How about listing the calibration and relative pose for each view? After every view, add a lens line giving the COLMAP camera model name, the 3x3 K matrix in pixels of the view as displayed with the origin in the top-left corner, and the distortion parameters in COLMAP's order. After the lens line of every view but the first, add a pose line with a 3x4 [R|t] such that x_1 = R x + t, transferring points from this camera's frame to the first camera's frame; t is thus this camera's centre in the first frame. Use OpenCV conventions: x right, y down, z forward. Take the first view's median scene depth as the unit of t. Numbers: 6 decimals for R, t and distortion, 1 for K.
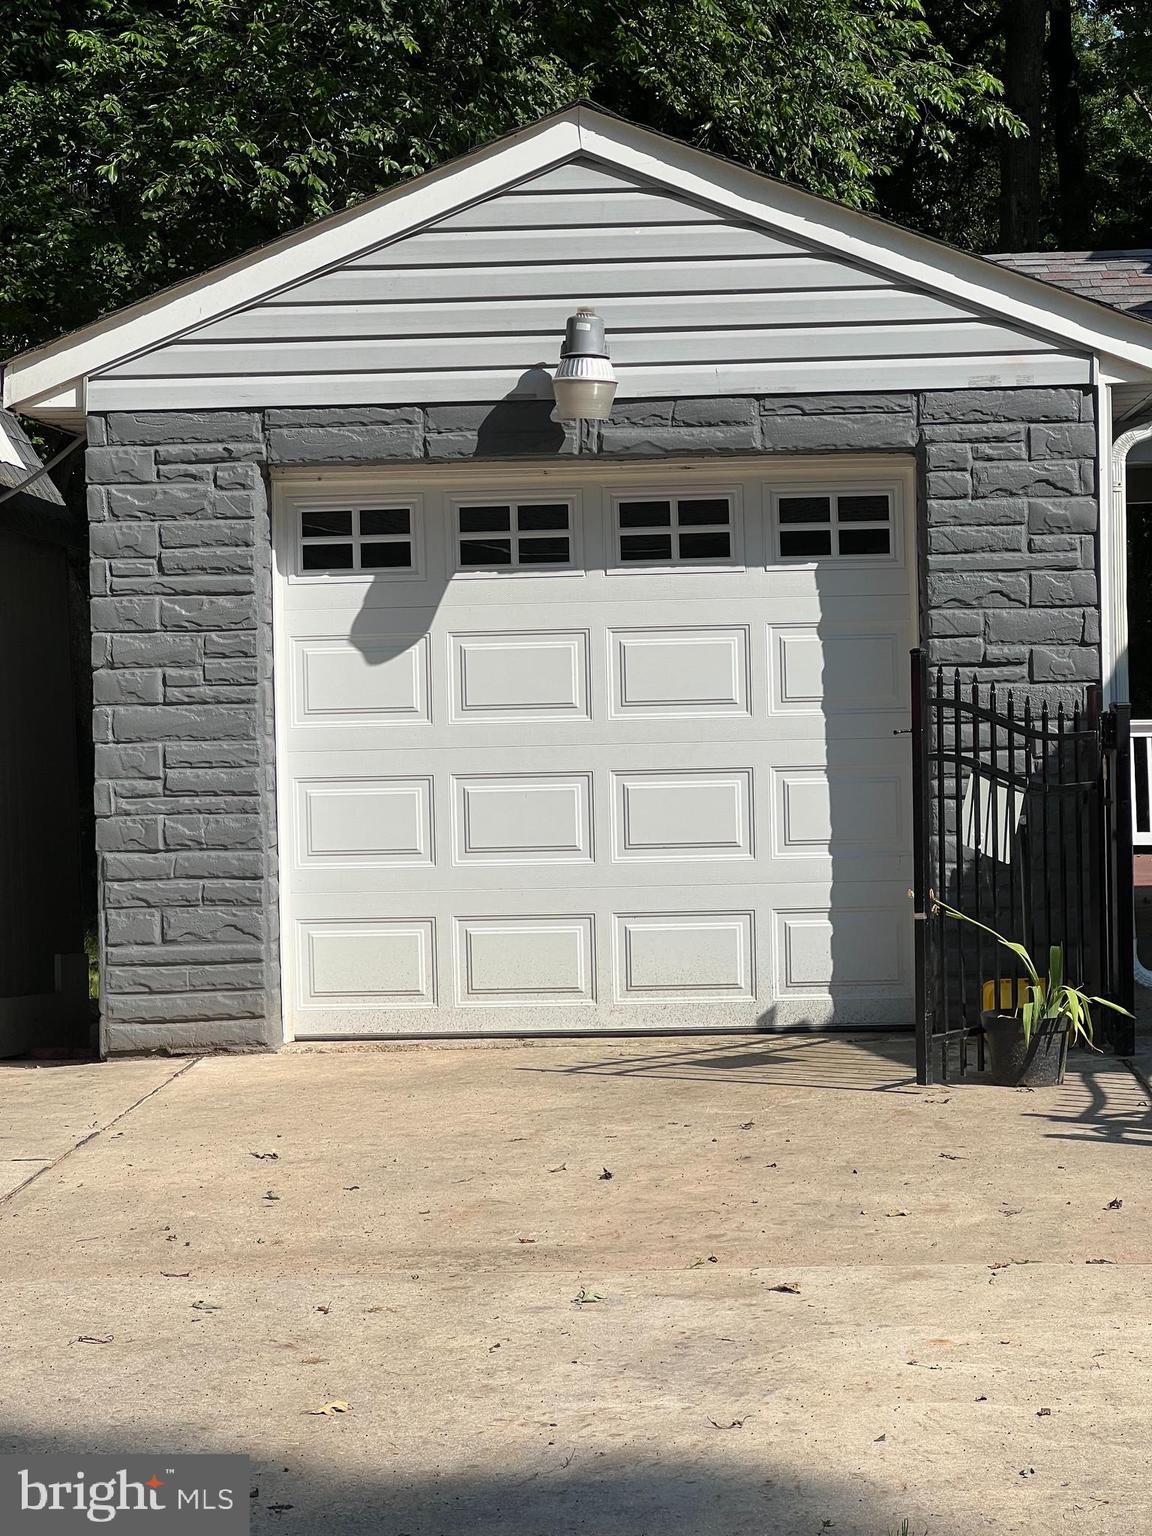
lens RADIAL K [[3461.4, 0, 578.2], [0, 3461.4, 769.2], [0, 0, 1]] dist [0.071684, 0.000000]
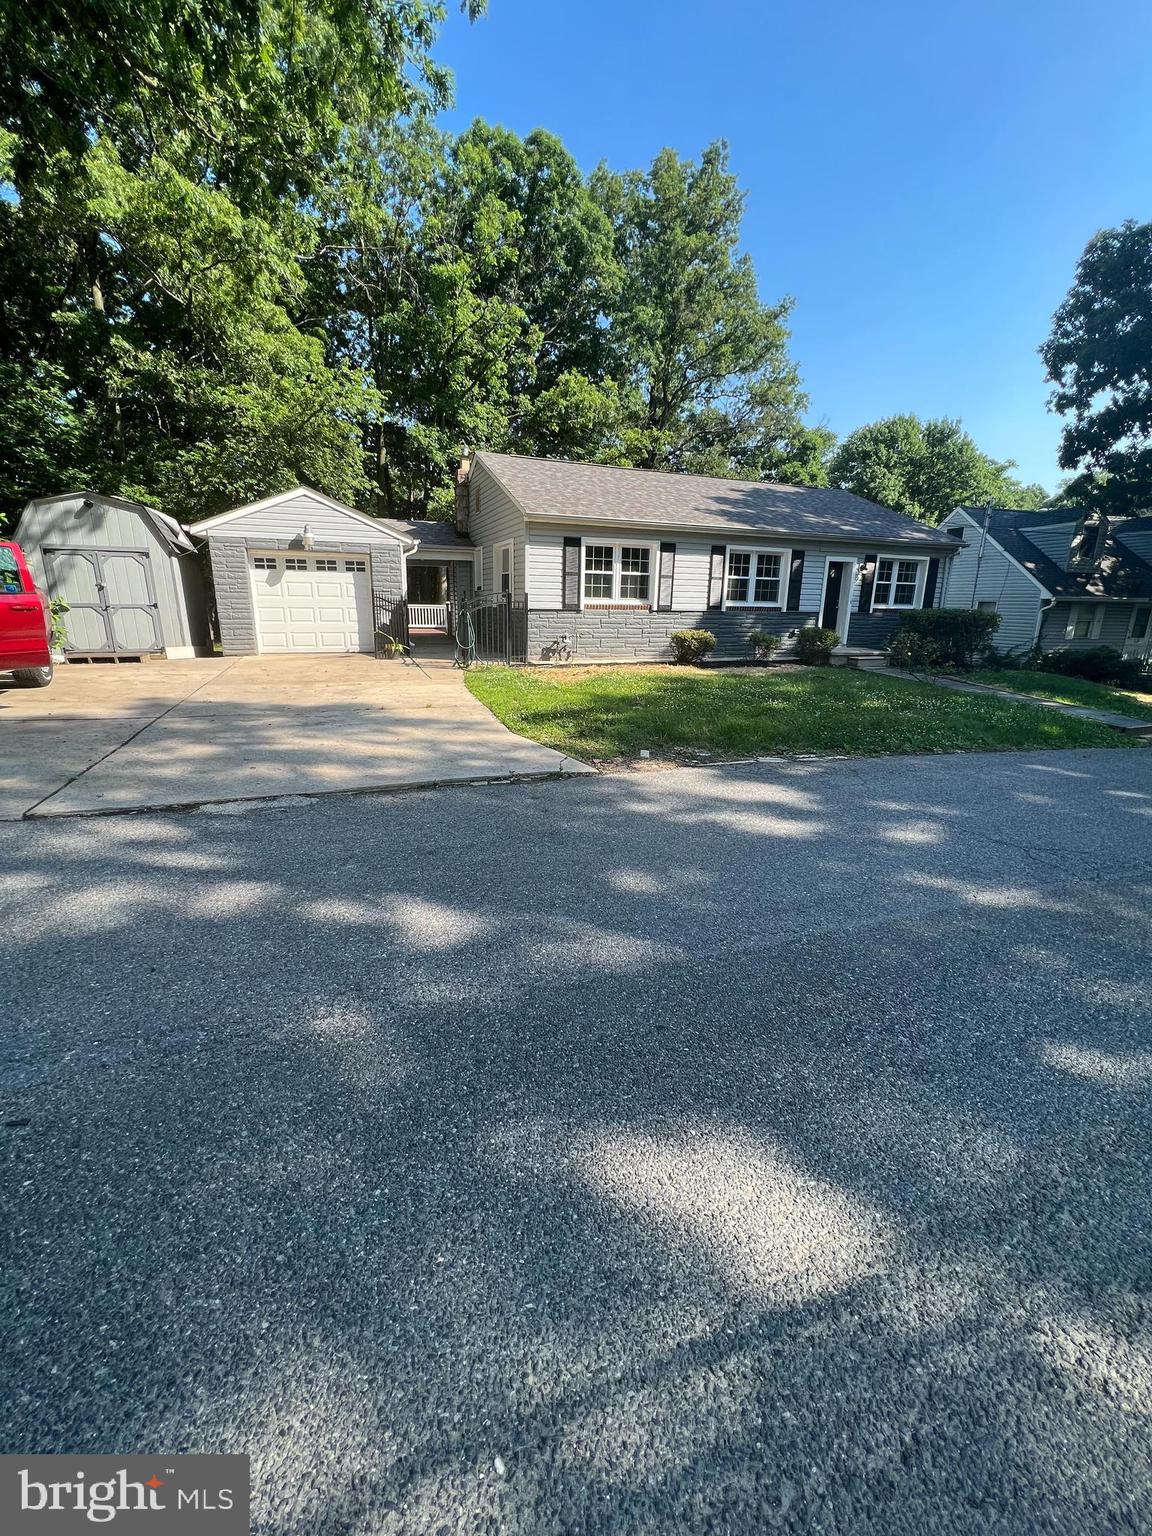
lens RADIAL K [[612.1, 0, 577.8], [0, 612.1, 765.9], [0, 0, 1]] dist [-0.002238, 0.001014]
pose [[0.910326, -0.067809, 0.408300, -0.030246], [-0.029539, 0.973328, 0.227506, 0.012736], [-0.412837, -0.219166, 0.884043, -0.157956]]
